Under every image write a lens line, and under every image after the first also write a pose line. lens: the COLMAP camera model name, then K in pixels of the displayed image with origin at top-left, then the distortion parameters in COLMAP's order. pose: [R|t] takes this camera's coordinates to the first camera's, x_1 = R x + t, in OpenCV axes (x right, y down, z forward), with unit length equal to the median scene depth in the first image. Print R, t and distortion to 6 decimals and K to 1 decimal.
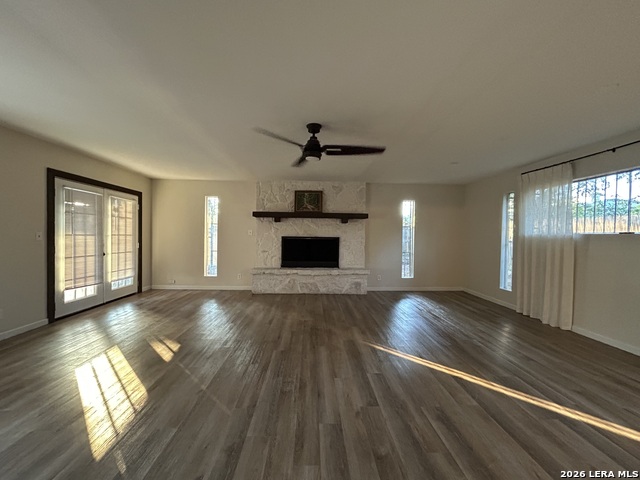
lens RADIAL K [[264.2, 0, 320.0], [0, 264.2, 240.0], [0, 0, 1]] dist [0.001719, 0.000217]
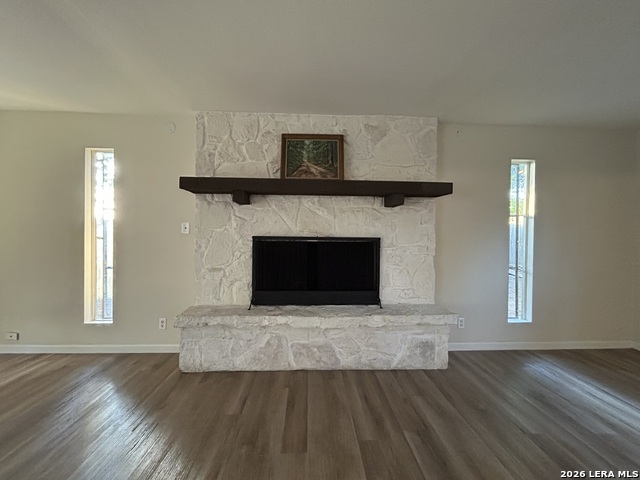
lens RADIAL K [[264.2, 0, 320.0], [0, 264.2, 240.0], [0, 0, 1]] dist [0.001719, 0.000217]
pose [[0.999965, -0.001249, 0.008216, -0.035997], [0.001209, 0.999988, 0.004809, -0.009491], [-0.008222, -0.004799, 0.999955, 0.570863]]
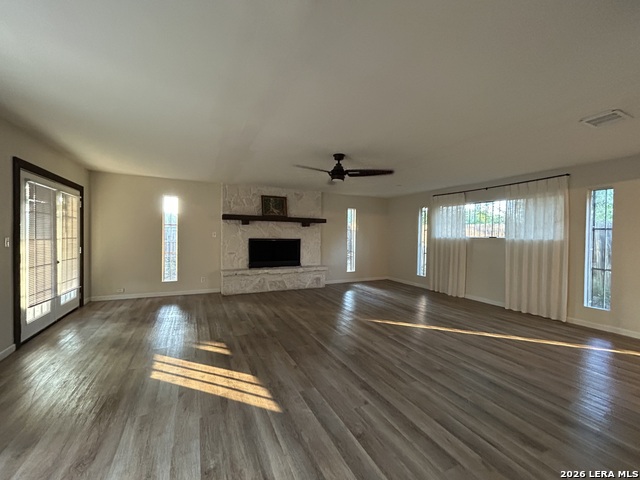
lens RADIAL K [[264.2, 0, 320.0], [0, 264.2, 240.0], [0, 0, 1]] dist [0.001719, 0.000217]
pose [[0.915593, -0.006634, 0.402052, -0.318588], [0.004242, 0.999968, 0.006838, -0.013796], [-0.402084, -0.004555, 0.915591, -0.072305]]
